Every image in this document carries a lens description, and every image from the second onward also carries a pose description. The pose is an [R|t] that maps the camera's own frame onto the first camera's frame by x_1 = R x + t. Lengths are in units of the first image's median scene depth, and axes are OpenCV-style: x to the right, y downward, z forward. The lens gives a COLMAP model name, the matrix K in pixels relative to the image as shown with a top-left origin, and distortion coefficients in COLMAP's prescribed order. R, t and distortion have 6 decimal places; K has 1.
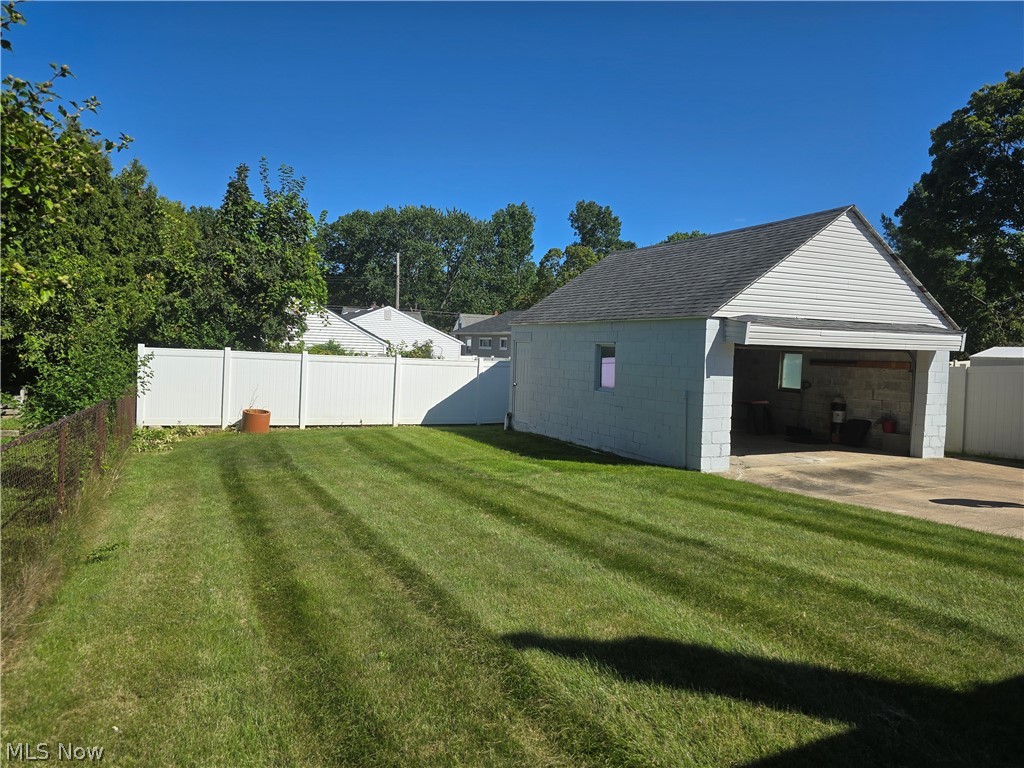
lens RADIAL K [[696.1, 0, 506.4], [0, 696.1, 380.0], [0, 0, 1]] dist [0.054384, -0.021403]
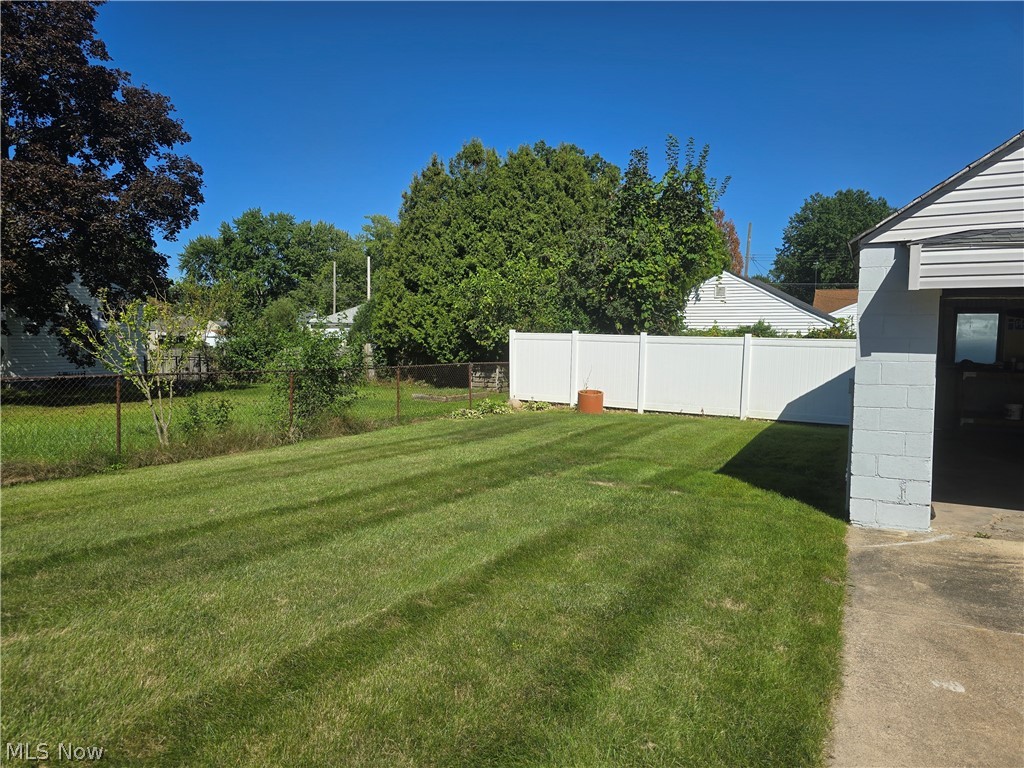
lens RADIAL K [[696.1, 0, 511.4], [0, 696.1, 390.8], [0, 0, 1]] dist [0.054384, -0.021403]
pose [[0.575539, 0.042589, -0.816664, 0.391946], [-0.020632, 0.999081, 0.037562, 0.006505], [0.817514, -0.004769, 0.575889, 0.300730]]
